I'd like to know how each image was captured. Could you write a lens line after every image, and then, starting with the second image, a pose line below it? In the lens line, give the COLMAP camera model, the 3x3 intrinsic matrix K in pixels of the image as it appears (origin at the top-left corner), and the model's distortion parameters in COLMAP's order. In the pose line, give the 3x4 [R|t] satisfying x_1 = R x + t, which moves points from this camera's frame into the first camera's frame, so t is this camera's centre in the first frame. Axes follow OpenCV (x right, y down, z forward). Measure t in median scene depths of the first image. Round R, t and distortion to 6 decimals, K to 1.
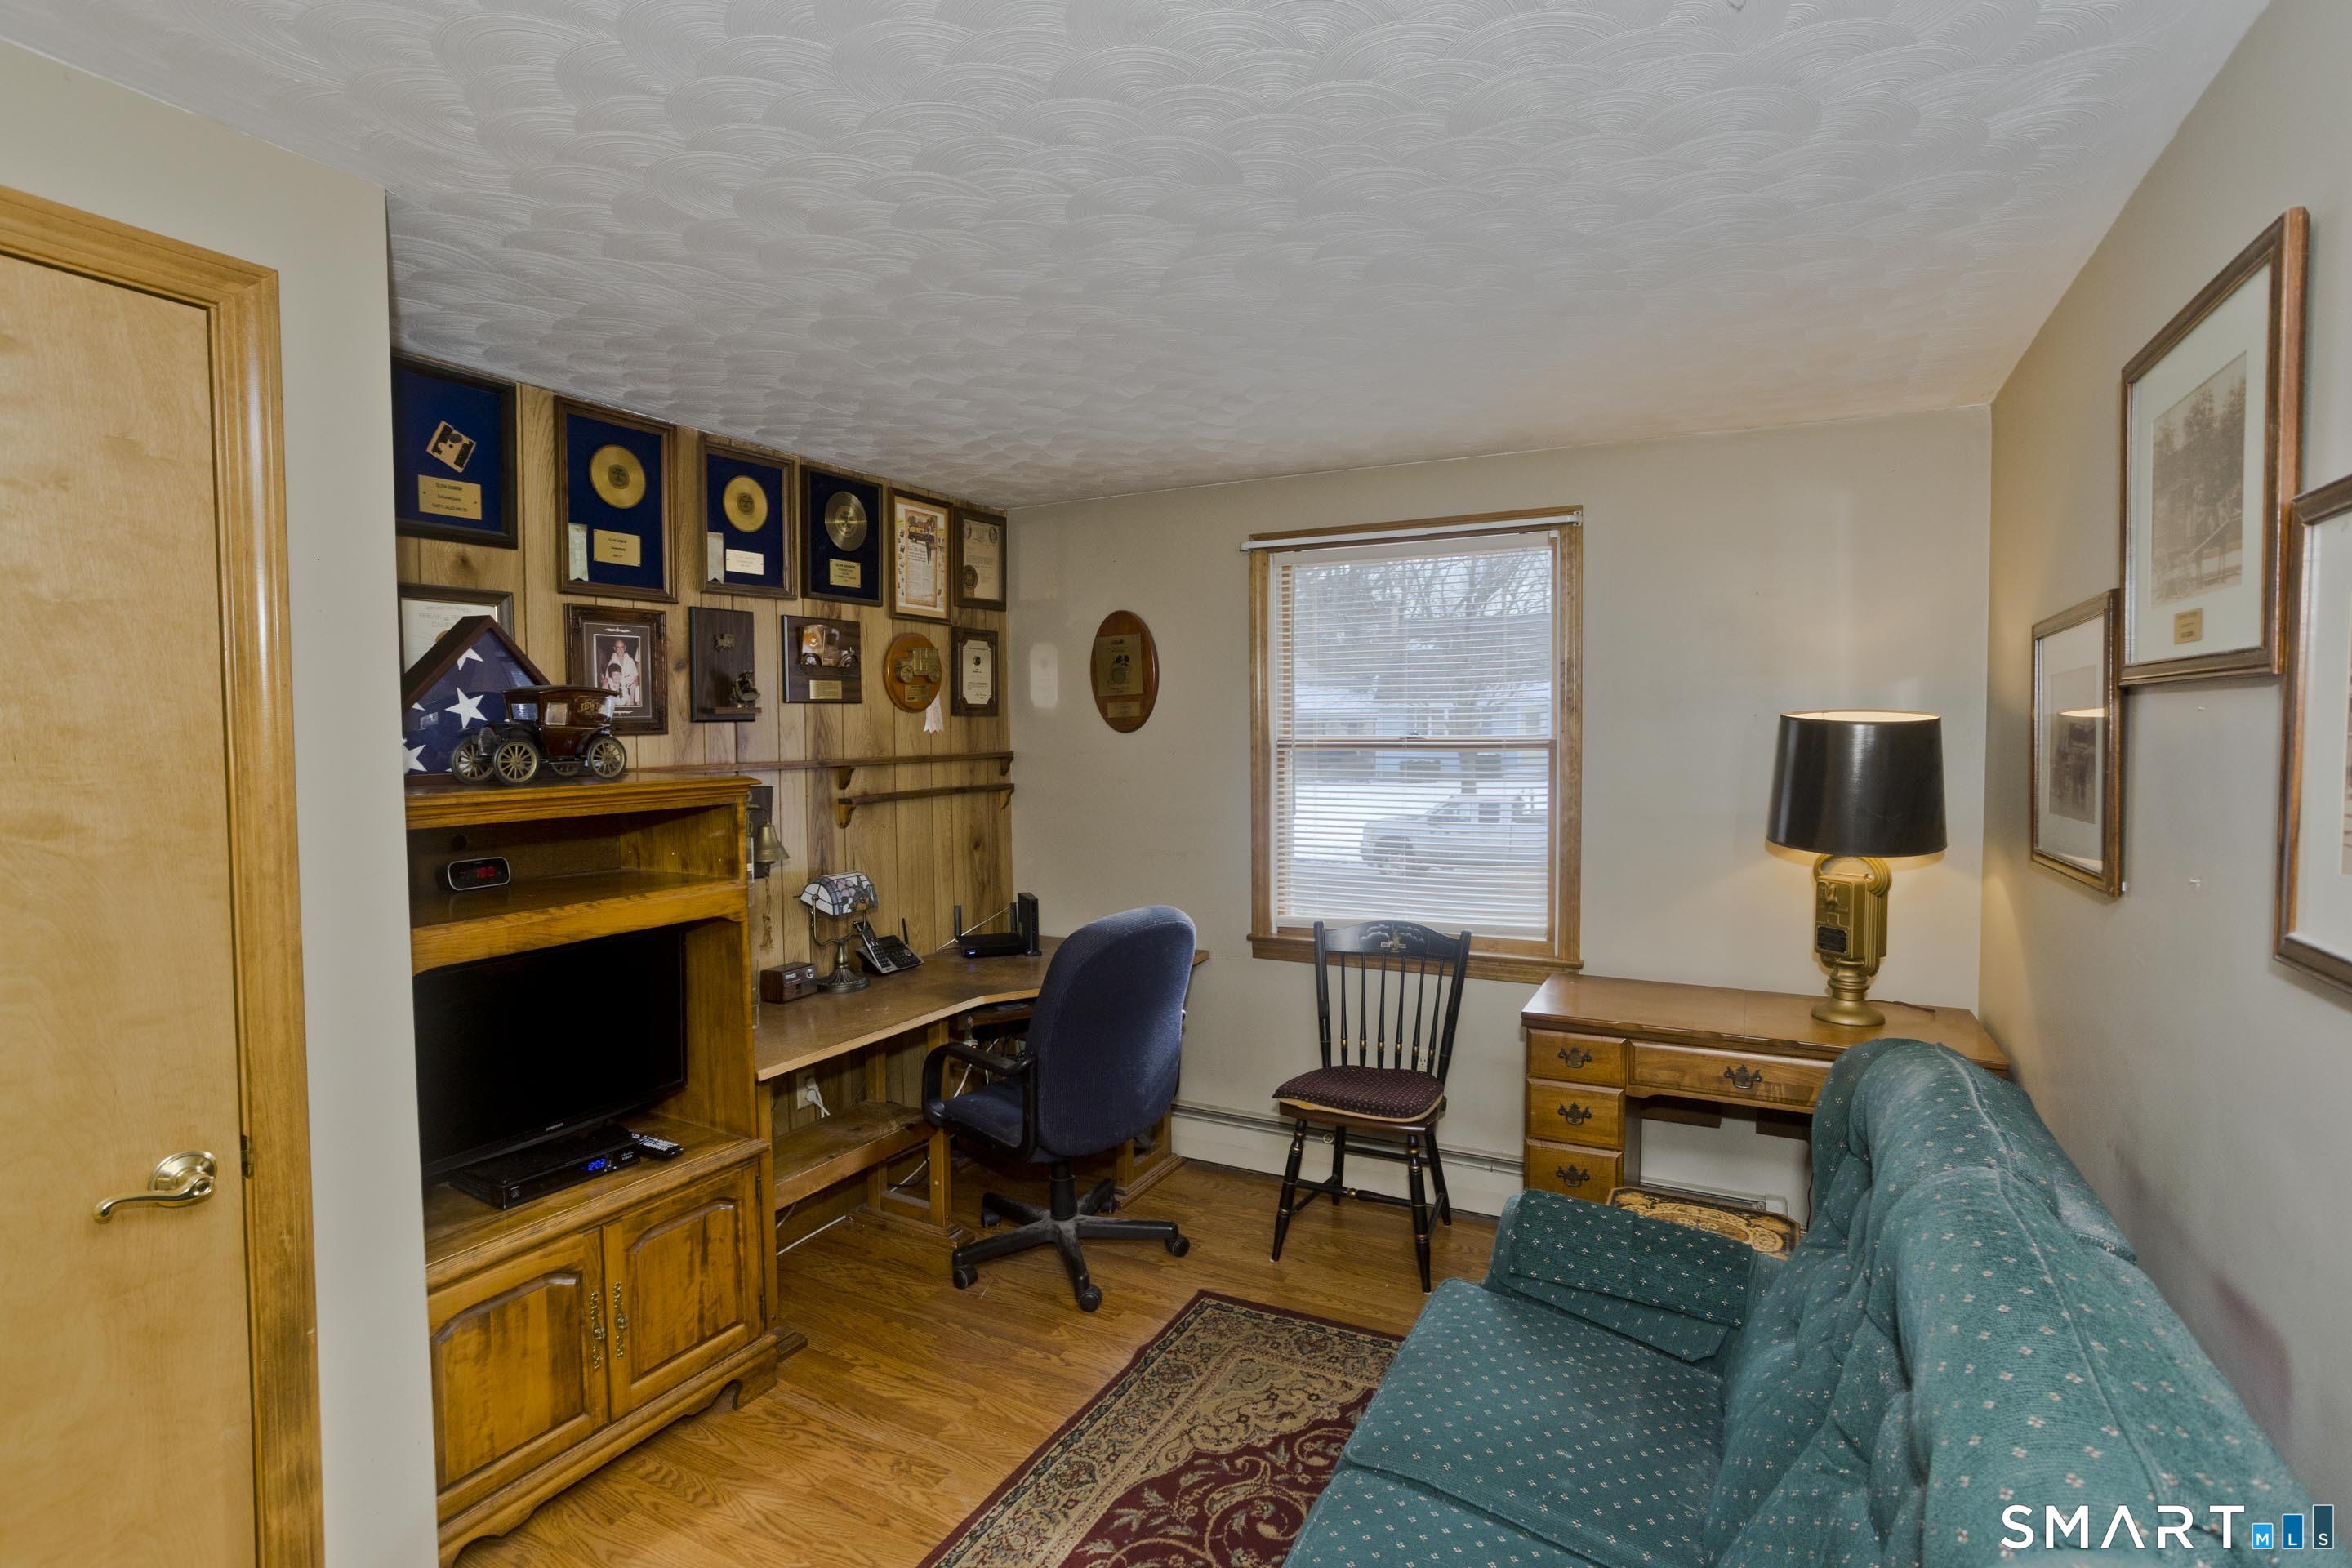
lens RADIAL K [[1131.3, 0, 1174.0], [0, 1131.3, 782.8], [0, 0, 1]] dist [-0.047840, 0.031923]
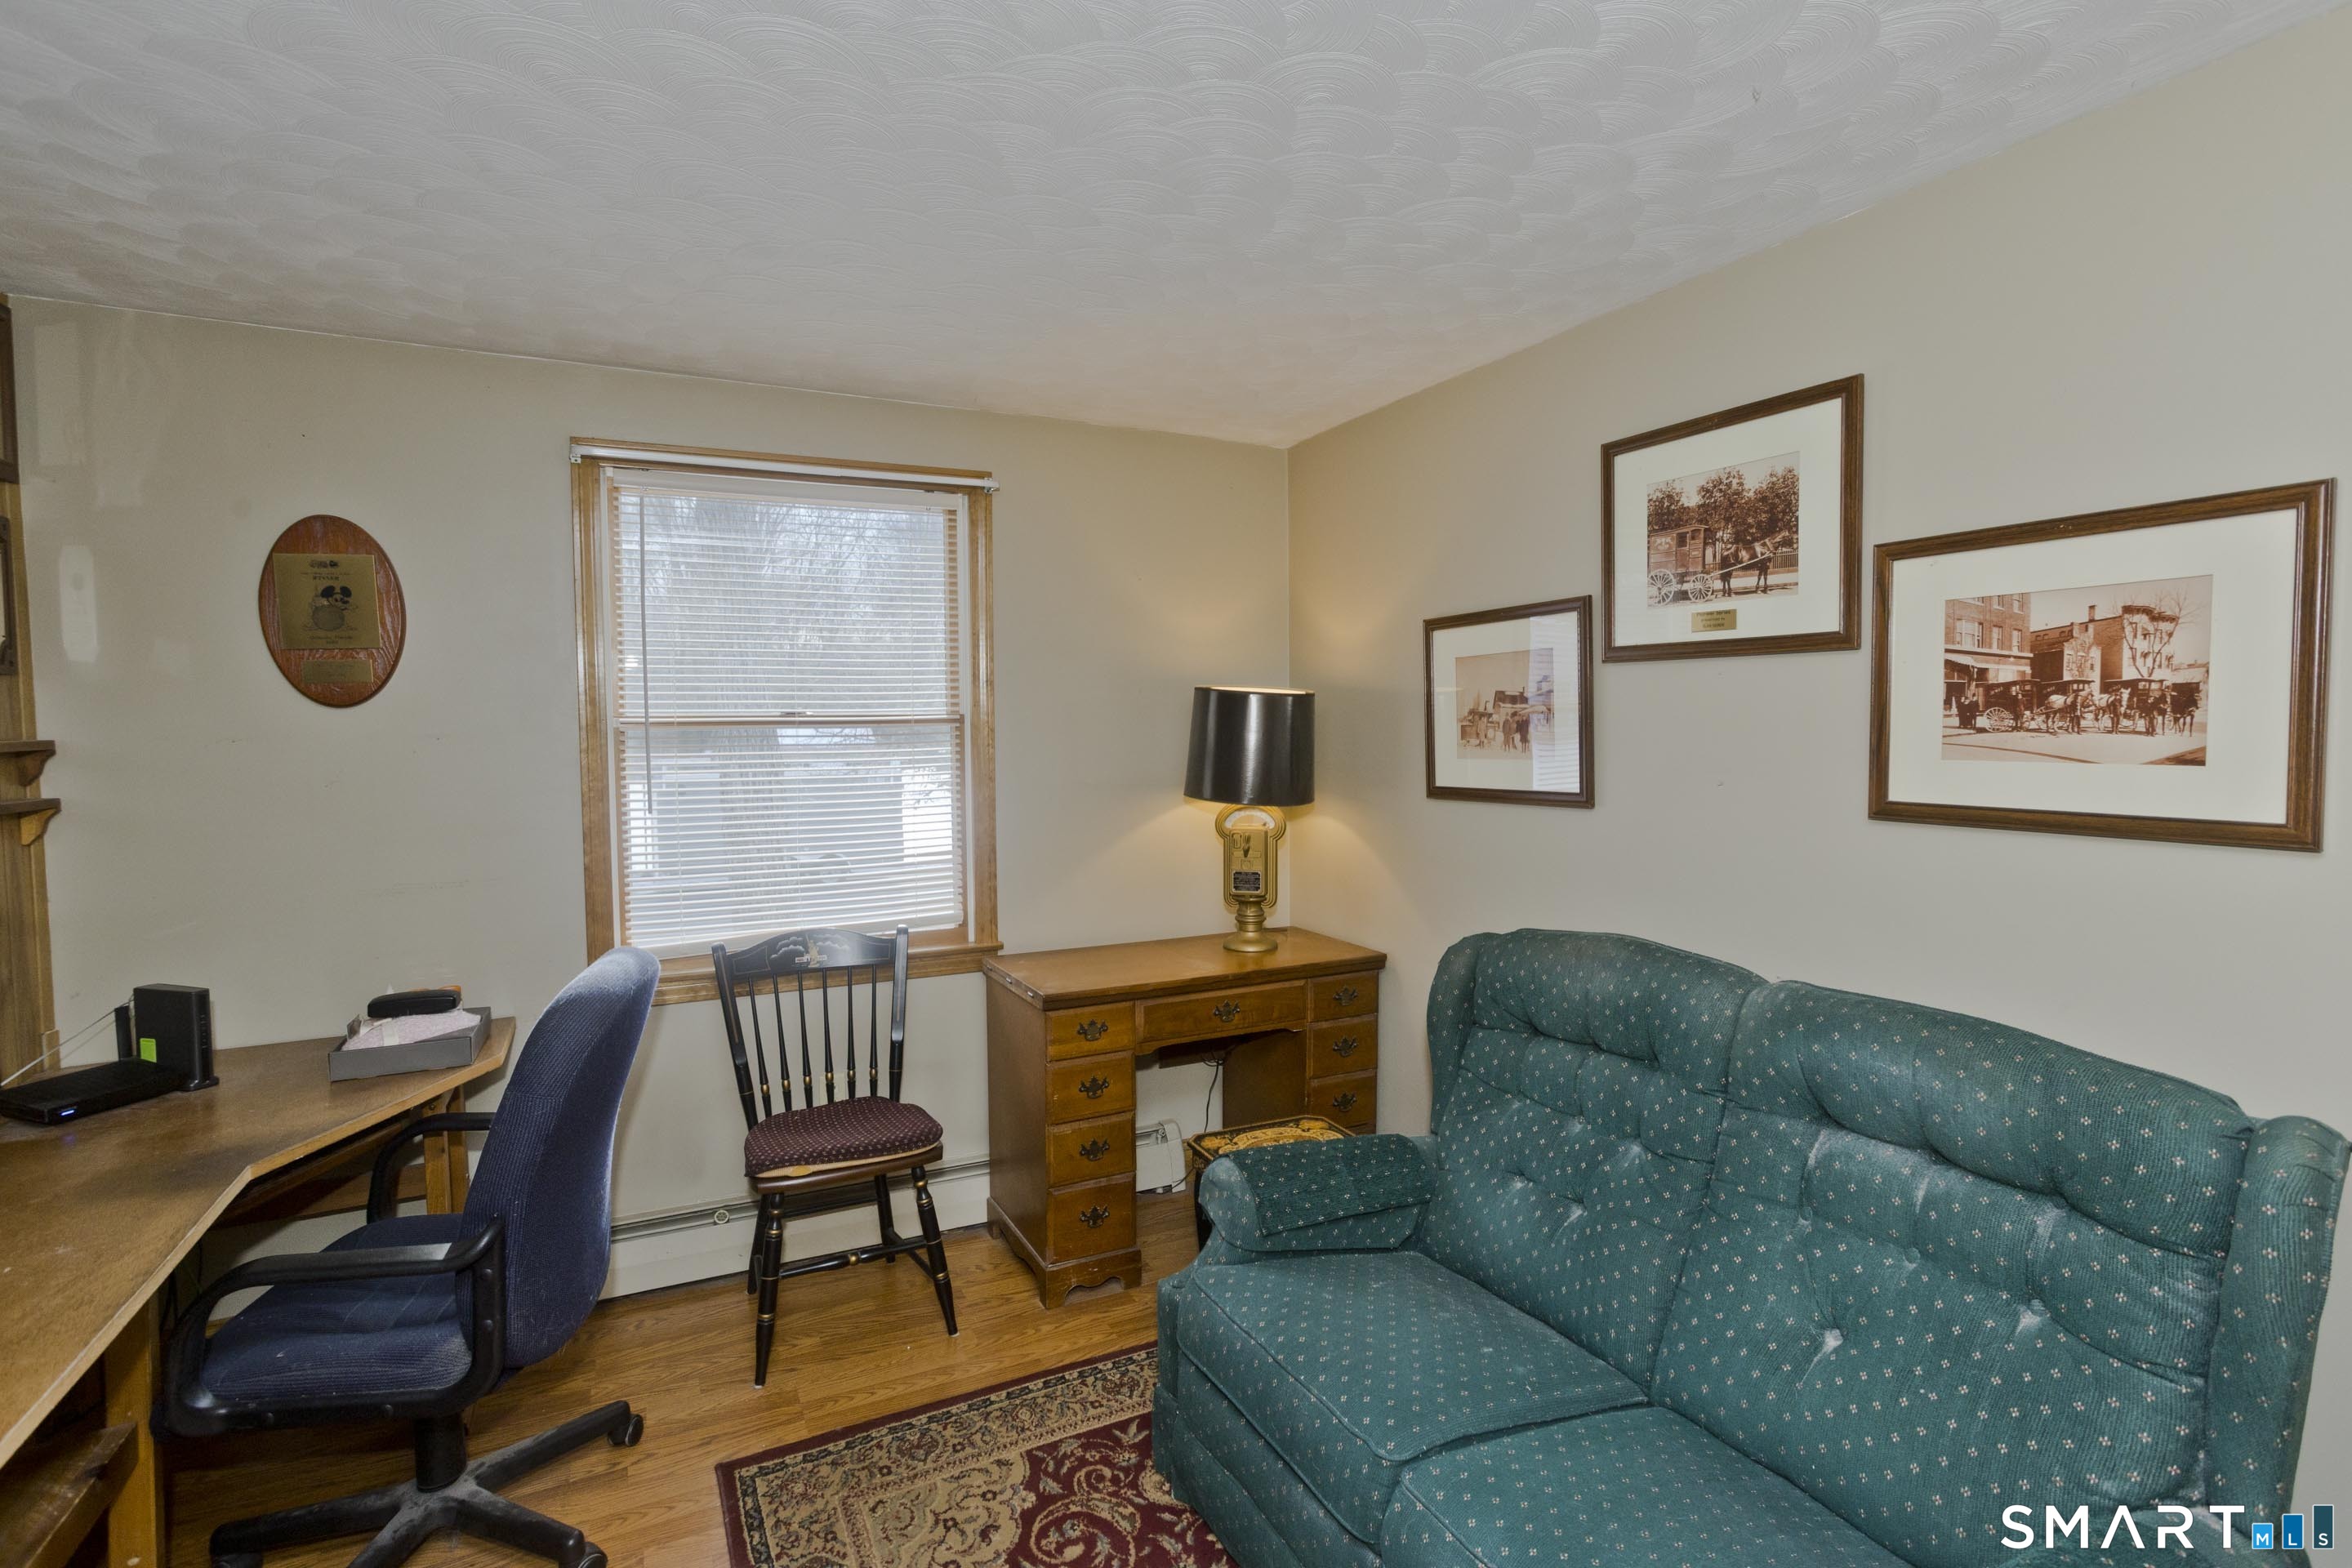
lens RADIAL K [[1159.7, 0, 1163.1], [0, 1159.7, 778.0], [0, 0, 1]] dist [-0.058595, 0.074331]
pose [[0.589448, -0.040892, 0.806771, -0.412564], [0.045495, 0.998813, 0.017386, 0.007617], [-0.806524, 0.026456, 0.590609, 0.336779]]
